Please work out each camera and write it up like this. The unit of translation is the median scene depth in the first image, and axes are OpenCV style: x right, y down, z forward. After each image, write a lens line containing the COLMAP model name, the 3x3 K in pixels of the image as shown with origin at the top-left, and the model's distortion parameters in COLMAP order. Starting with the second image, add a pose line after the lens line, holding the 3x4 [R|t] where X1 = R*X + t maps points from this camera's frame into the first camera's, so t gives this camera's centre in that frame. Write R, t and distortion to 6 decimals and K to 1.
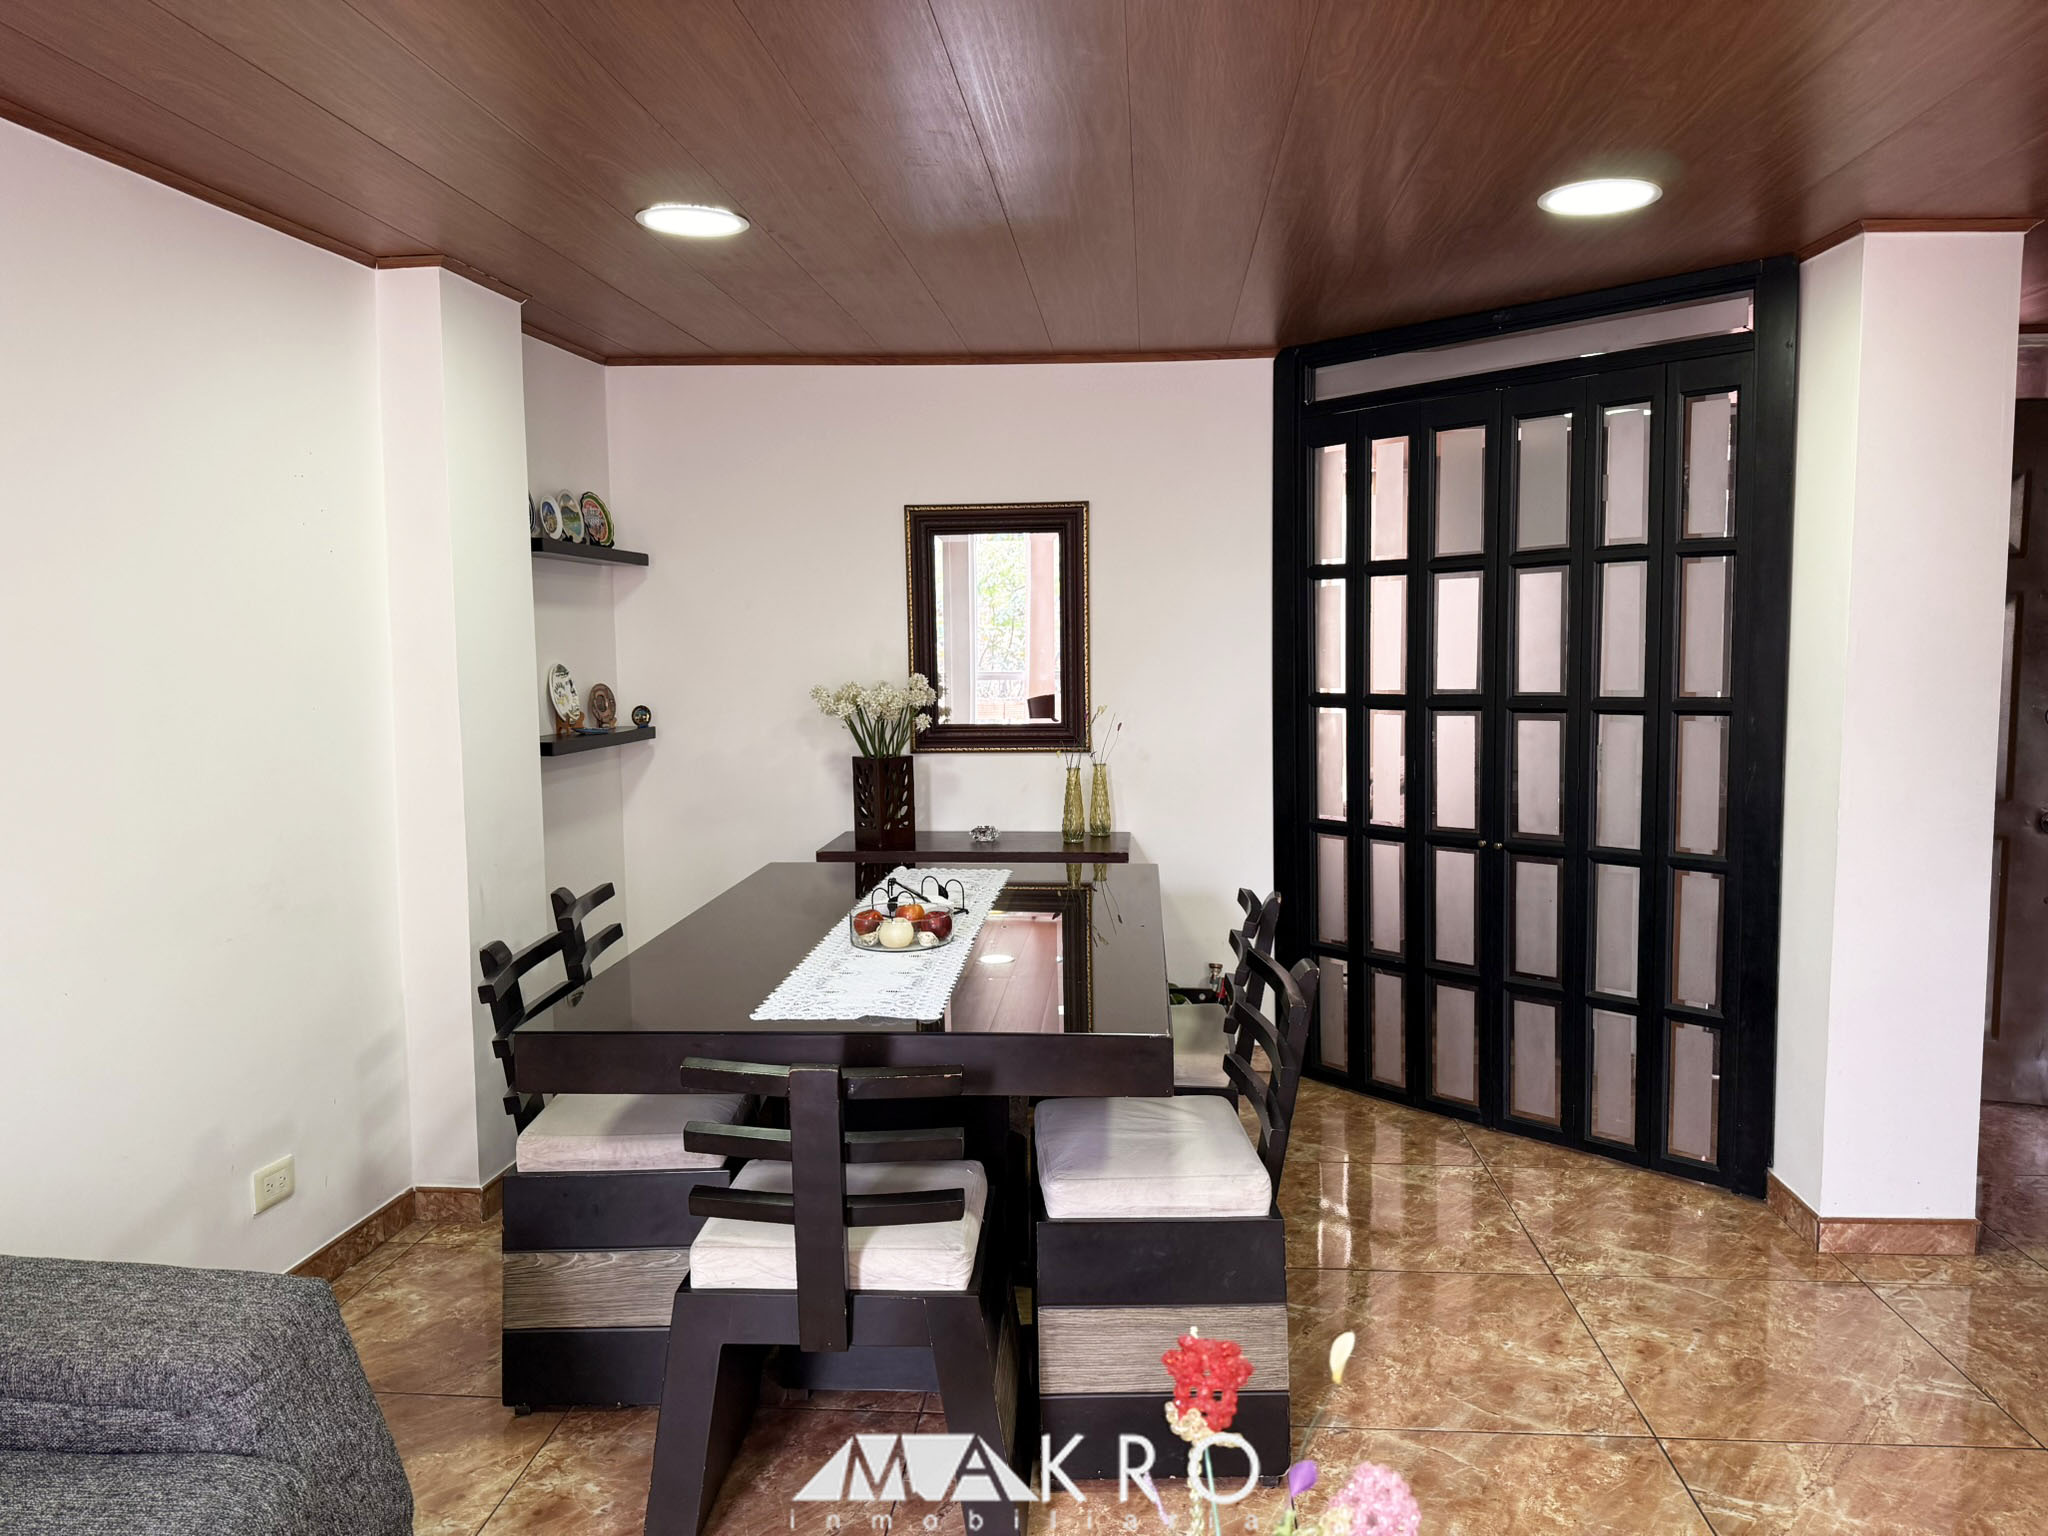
lens RADIAL K [[1461.7, 0, 1028.9], [0, 1461.7, 769.1], [0, 0, 1]] dist [0.036438, -0.040059]
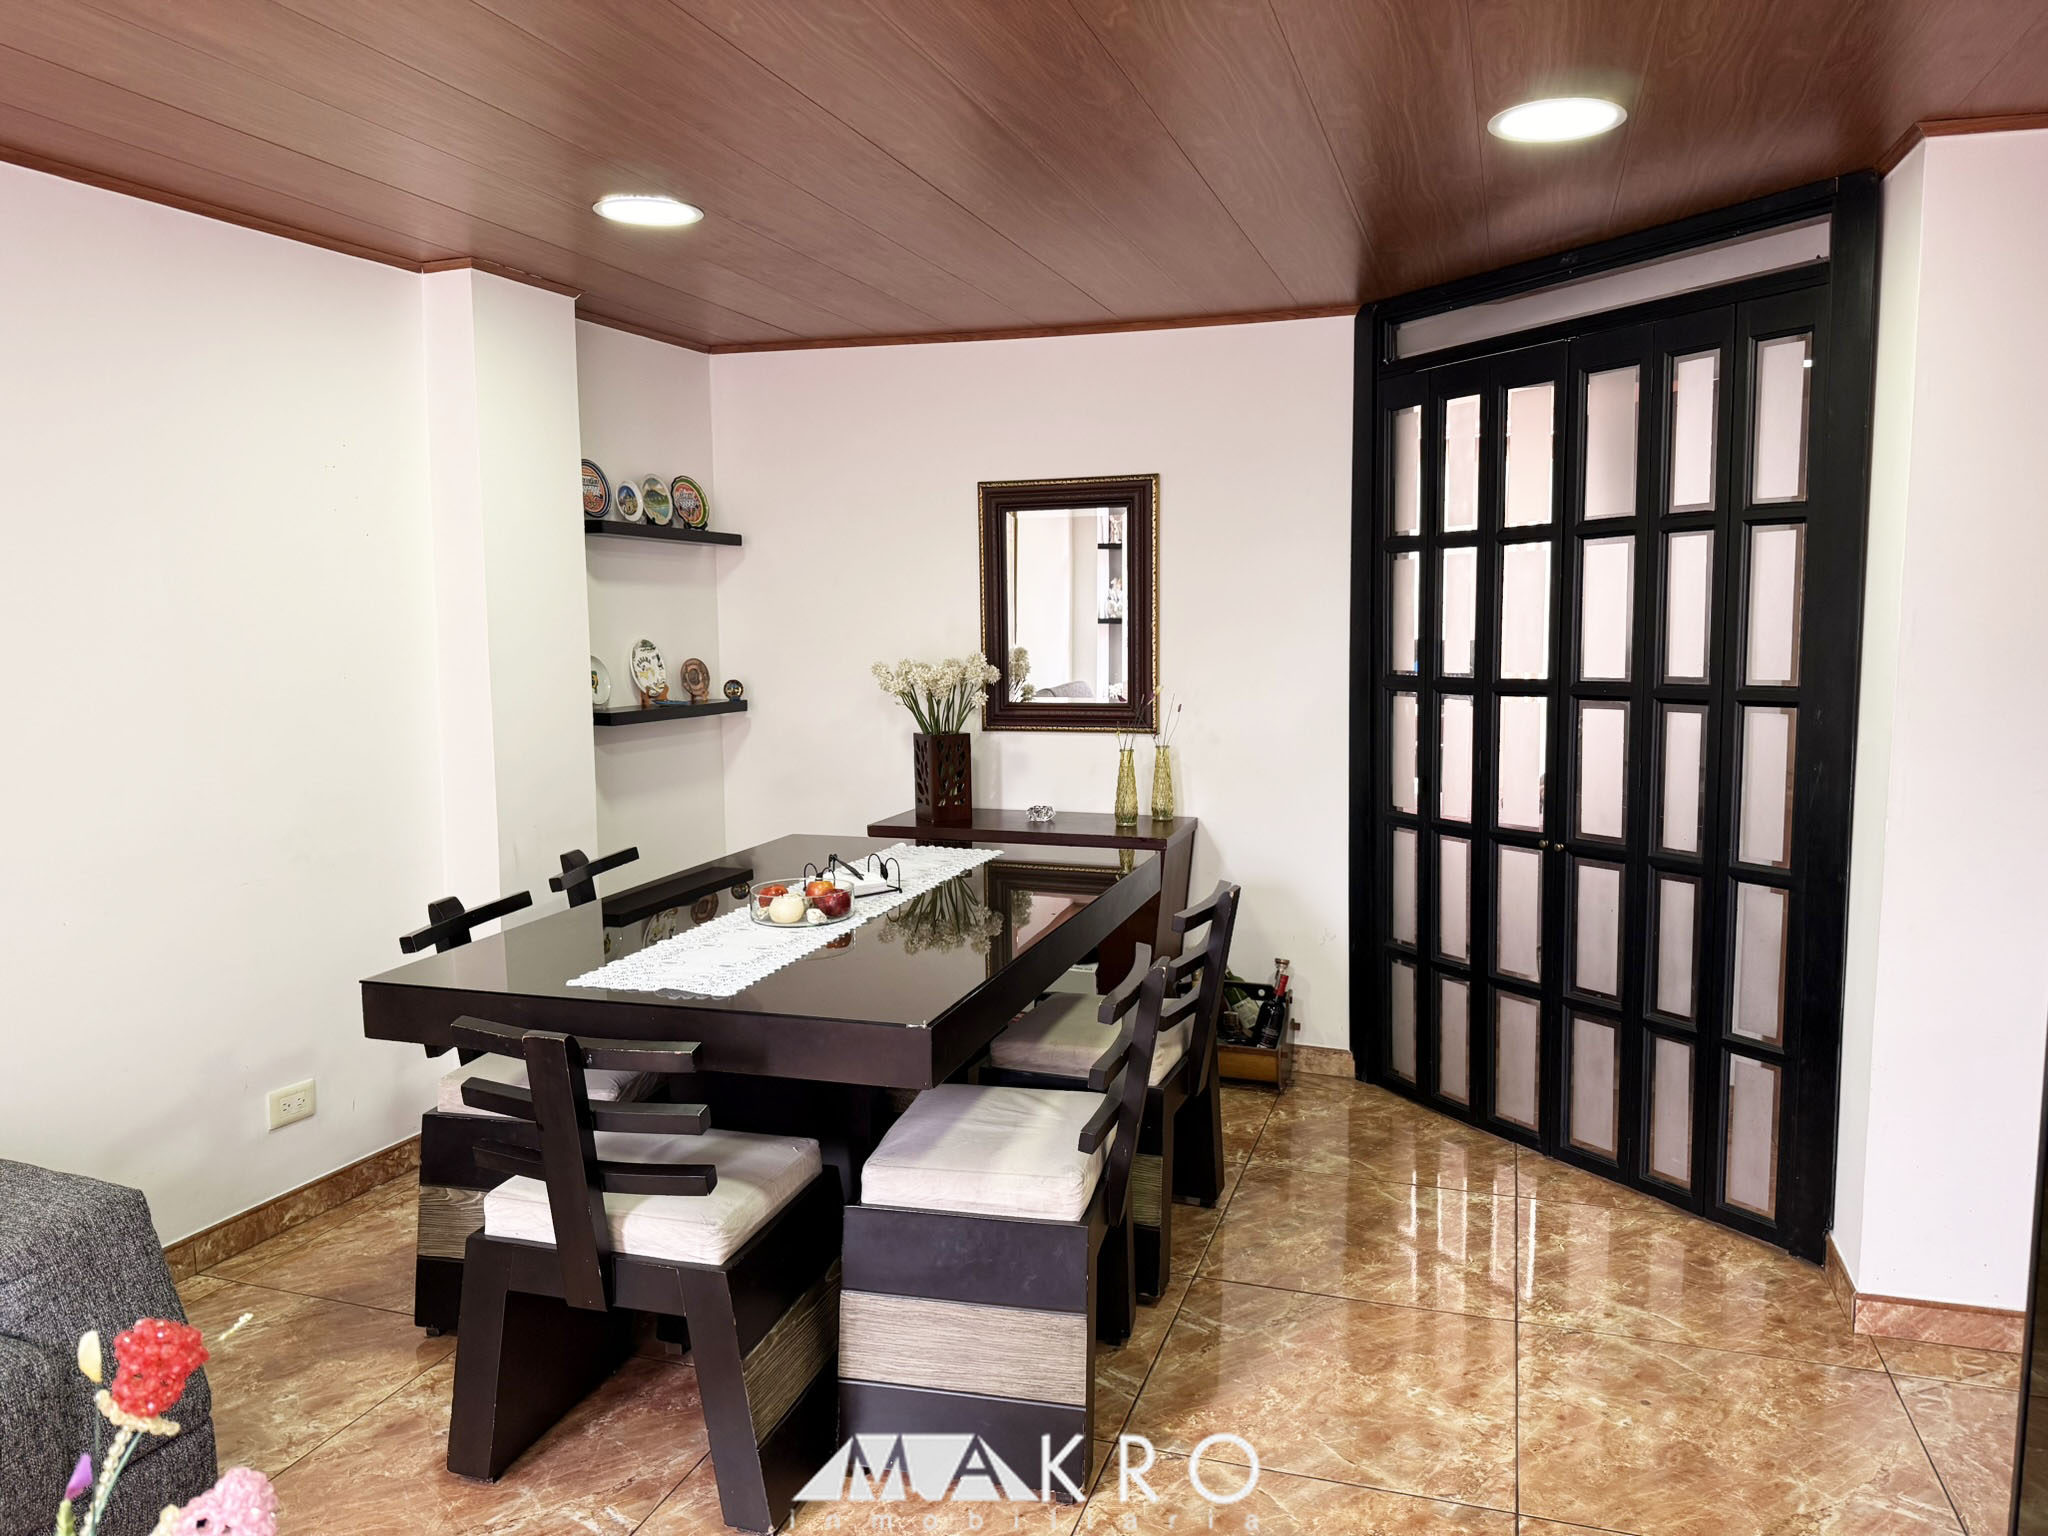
lens RADIAL K [[1461.7, 0, 1027.8], [0, 1461.7, 769.4], [0, 0, 1]] dist [0.036438, -0.040059]
pose [[0.969972, 0.027917, -0.241611, 0.240188], [-0.023901, 0.999523, 0.019537, -0.005975], [0.242041, -0.013176, 0.970177, 0.046325]]
